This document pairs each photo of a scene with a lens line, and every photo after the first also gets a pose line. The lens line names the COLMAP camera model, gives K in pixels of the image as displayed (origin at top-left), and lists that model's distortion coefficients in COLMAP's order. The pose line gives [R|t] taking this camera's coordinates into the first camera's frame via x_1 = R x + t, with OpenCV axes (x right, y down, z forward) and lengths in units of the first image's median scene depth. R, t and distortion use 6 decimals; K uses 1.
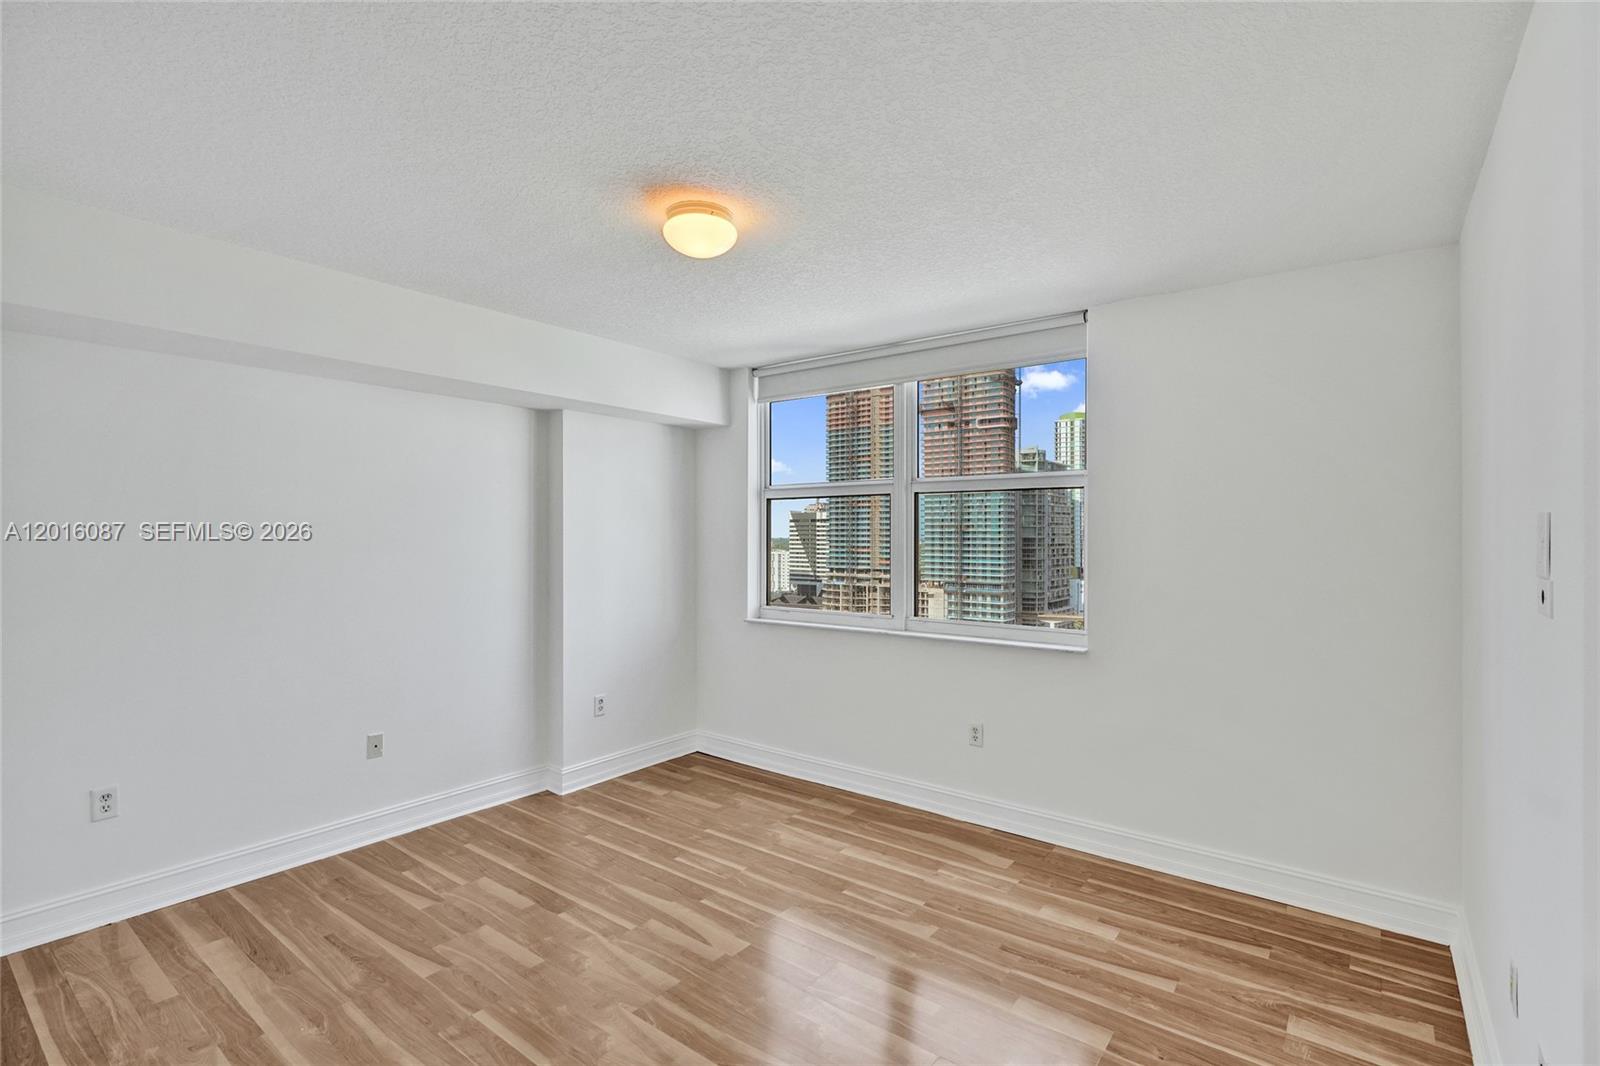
lens RADIAL K [[739.1, 0, 796.4], [0, 739.1, 533.3], [0, 0, 1]] dist [-0.005492, -0.001616]
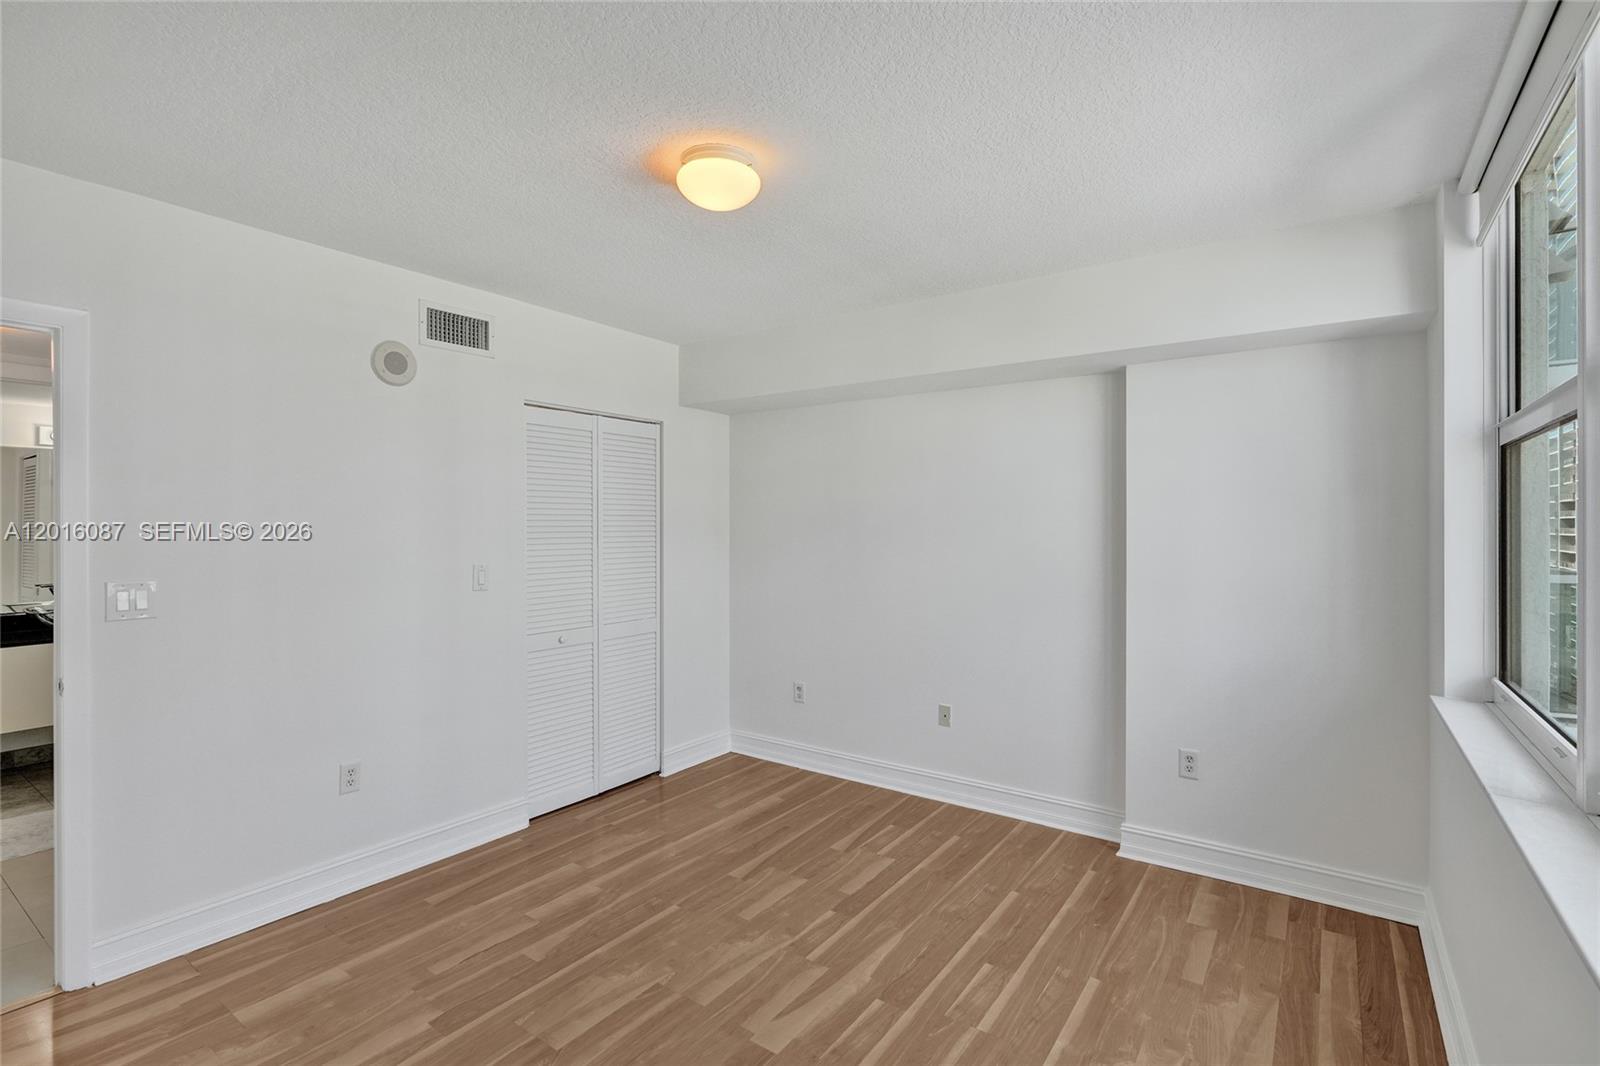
lens RADIAL K [[739.1, 0, 812.4], [0, 739.1, 532.8], [0, 0, 1]] dist [-0.005492, -0.001616]
pose [[0.057293, 0.011724, -0.998289, 0.556047], [-0.001057, 0.999931, 0.011683, 0.001772], [0.998357, 0.000386, 0.057301, 0.784341]]
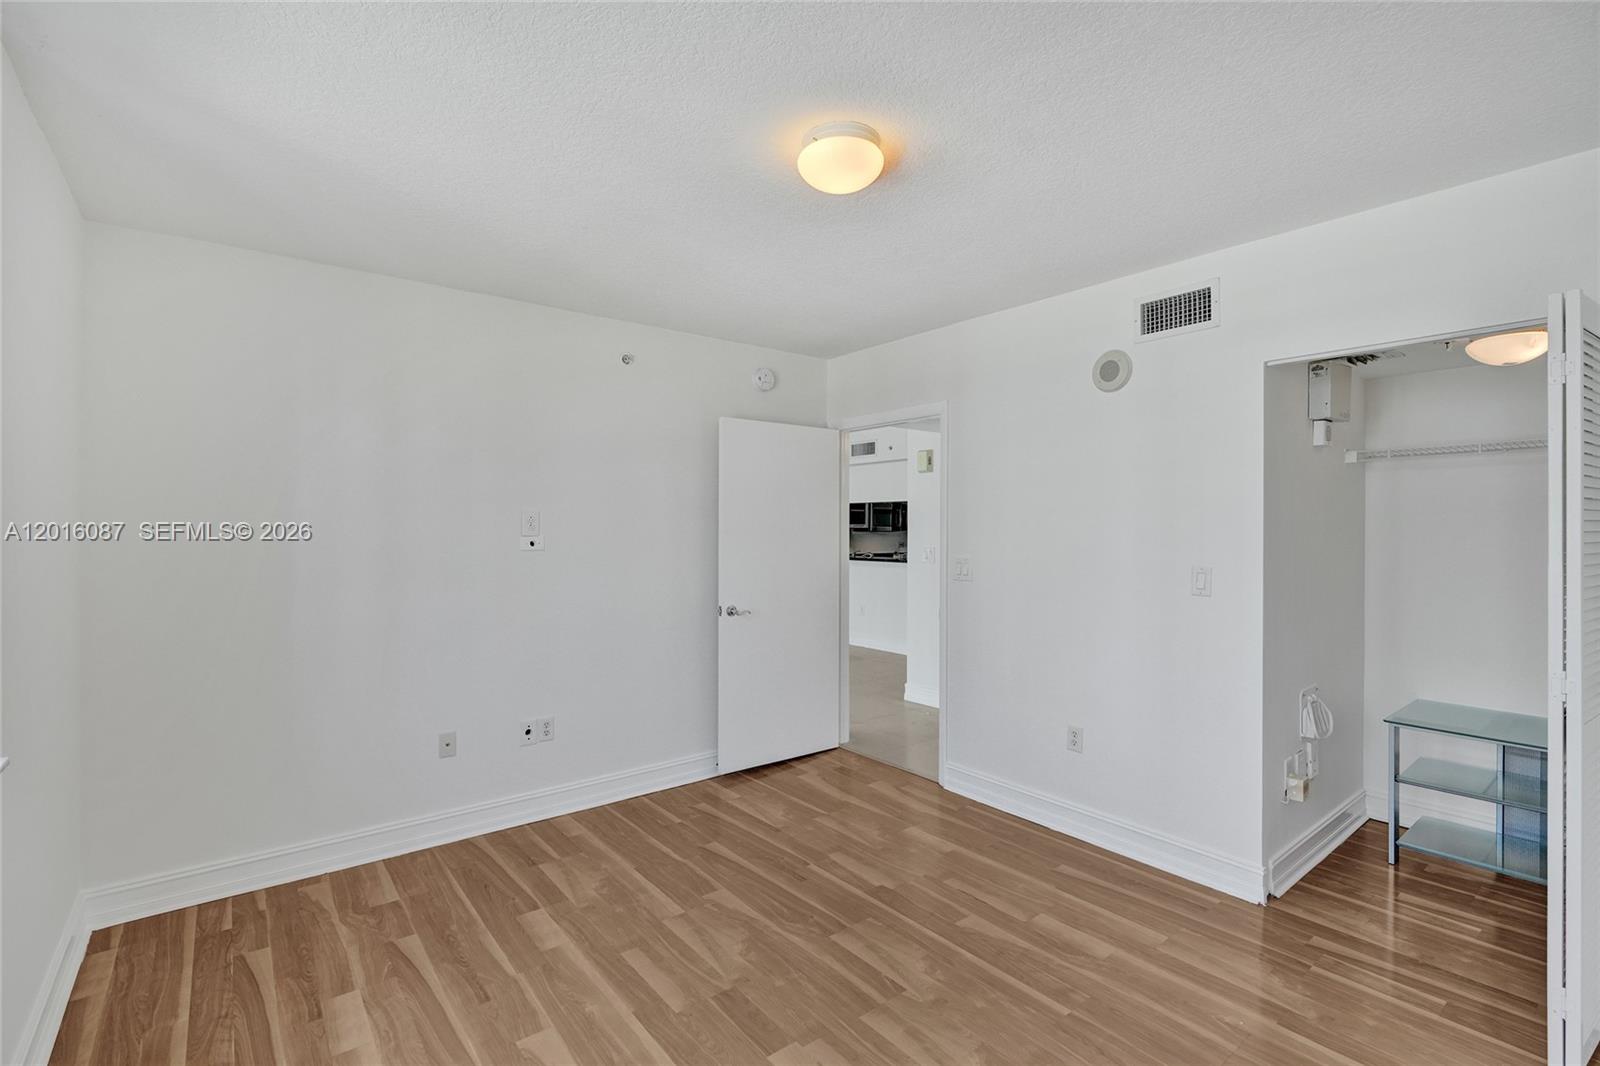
lens RADIAL K [[739.1, 0, 806.6], [0, 739.1, 523.1], [0, 0, 1]] dist [-0.005492, -0.001616]
pose [[-0.973928, -0.000134, 0.226856, -0.216023], [-0.000564, 0.999998, -0.001829, 0.008211], [-0.226856, -0.001909, -0.973927, 1.366606]]
